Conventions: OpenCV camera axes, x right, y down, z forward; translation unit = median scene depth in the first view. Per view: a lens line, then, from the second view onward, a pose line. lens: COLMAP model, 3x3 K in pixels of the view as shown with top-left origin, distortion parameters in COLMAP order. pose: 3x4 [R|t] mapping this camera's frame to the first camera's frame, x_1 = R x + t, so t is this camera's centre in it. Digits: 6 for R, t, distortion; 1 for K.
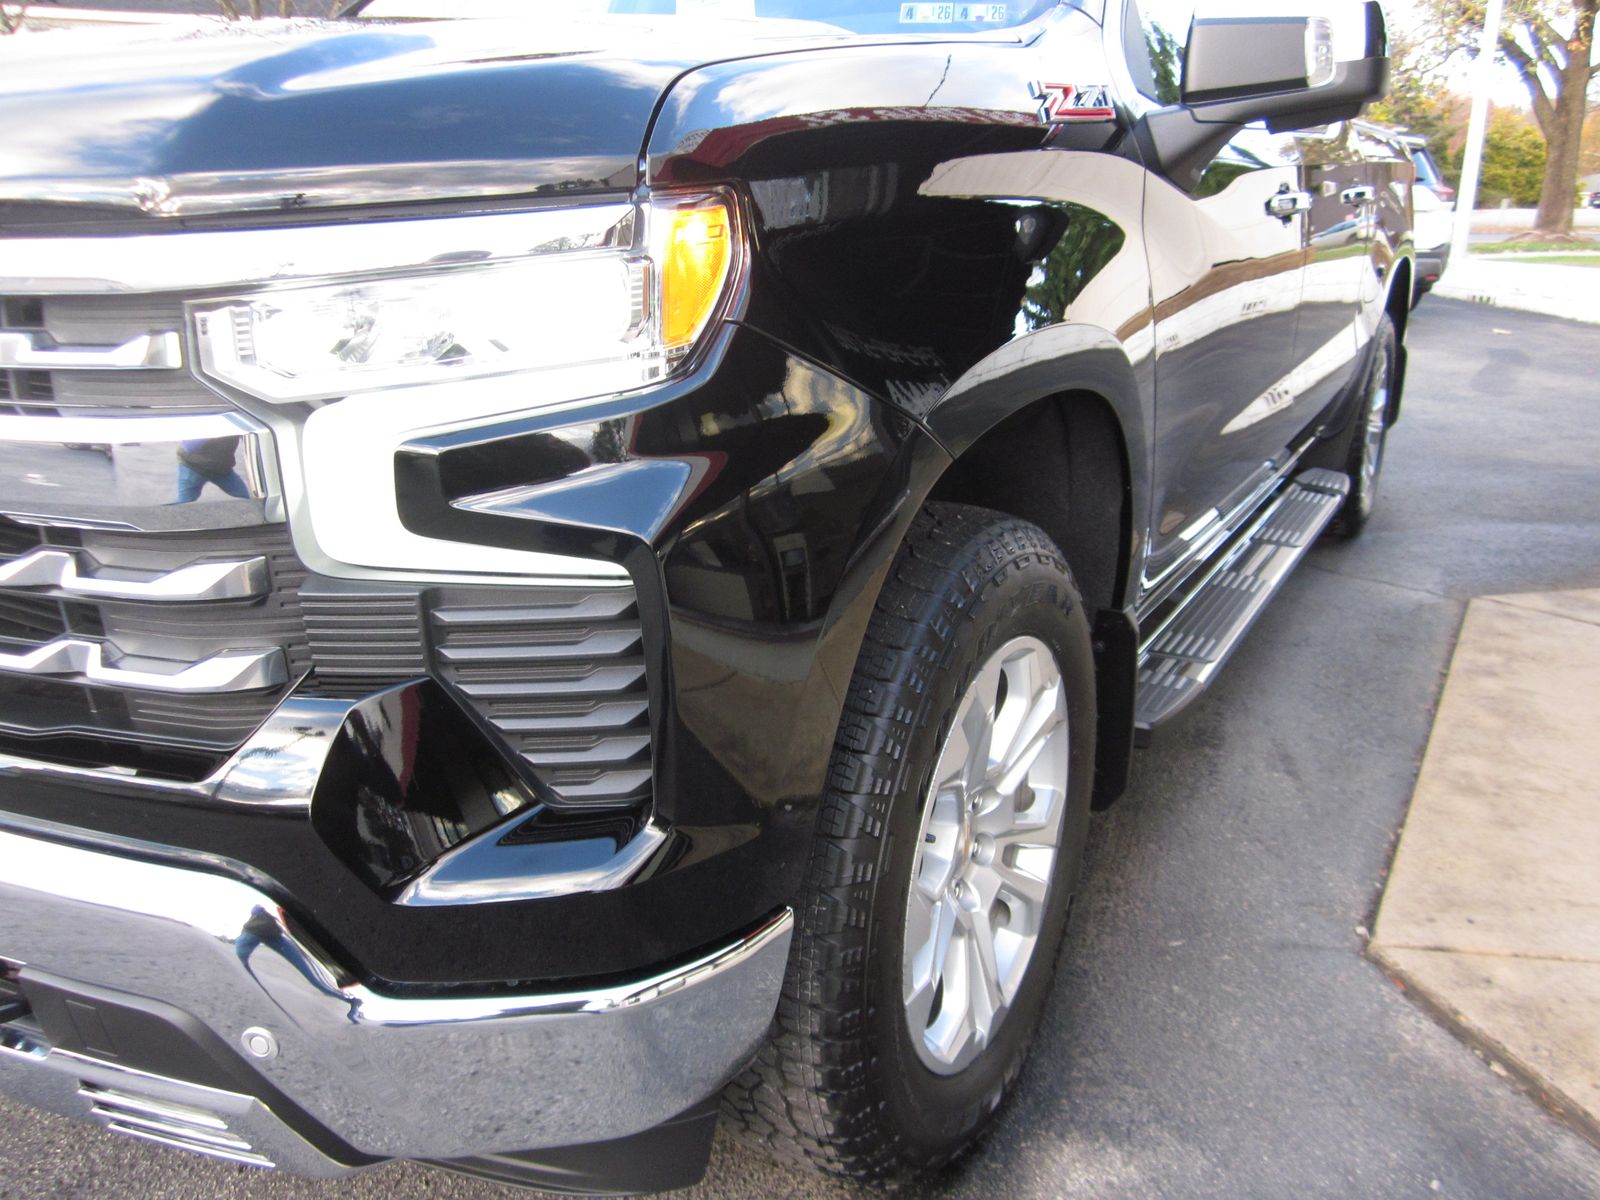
lens RADIAL K [[1335.9, 0, 798.1], [0, 1335.9, 598.6], [0, 0, 1]] dist [-0.029721, 0.003593]
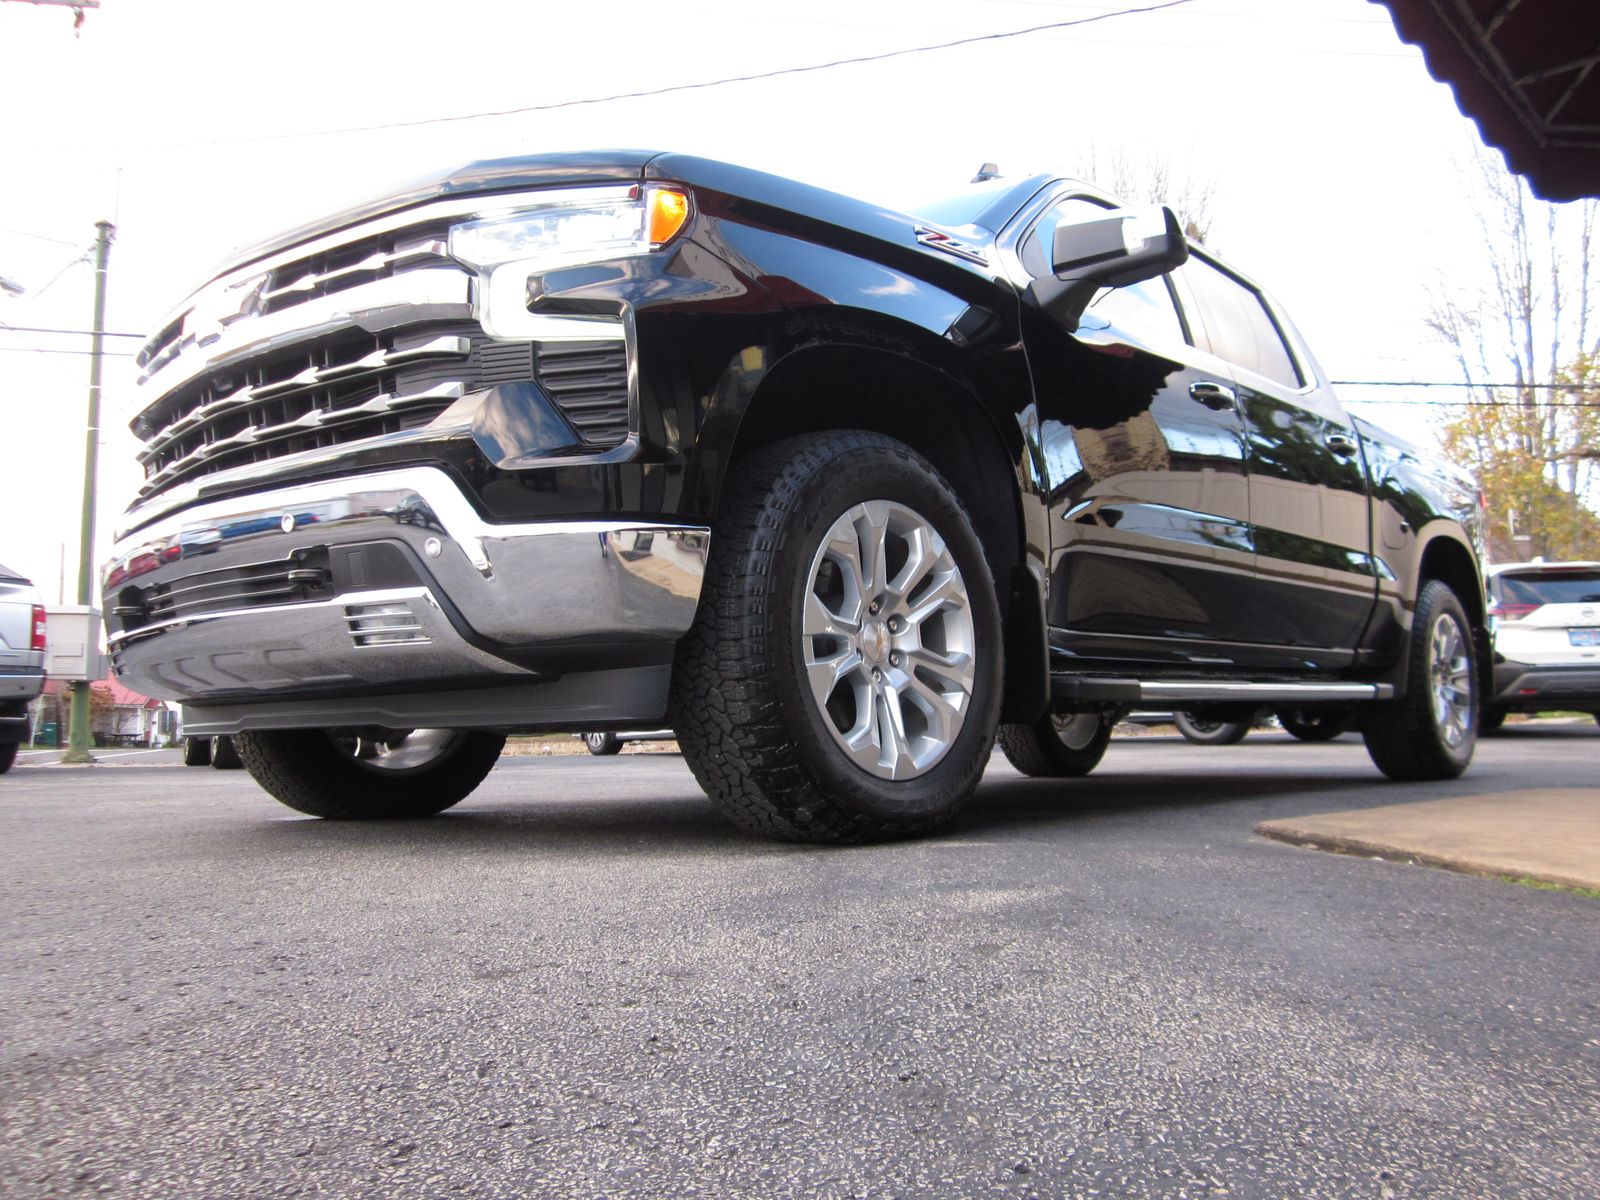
lens RADIAL K [[1327.0, 0, 780.1], [0, 1327.0, 601.0], [0, 0, 1]] dist [-0.012206, -0.001775]
pose [[0.976218, -0.038628, -0.213321, 0.404585], [-0.047578, 0.921832, -0.384657, 0.870034], [0.211504, 0.385659, 0.898072, -0.507981]]
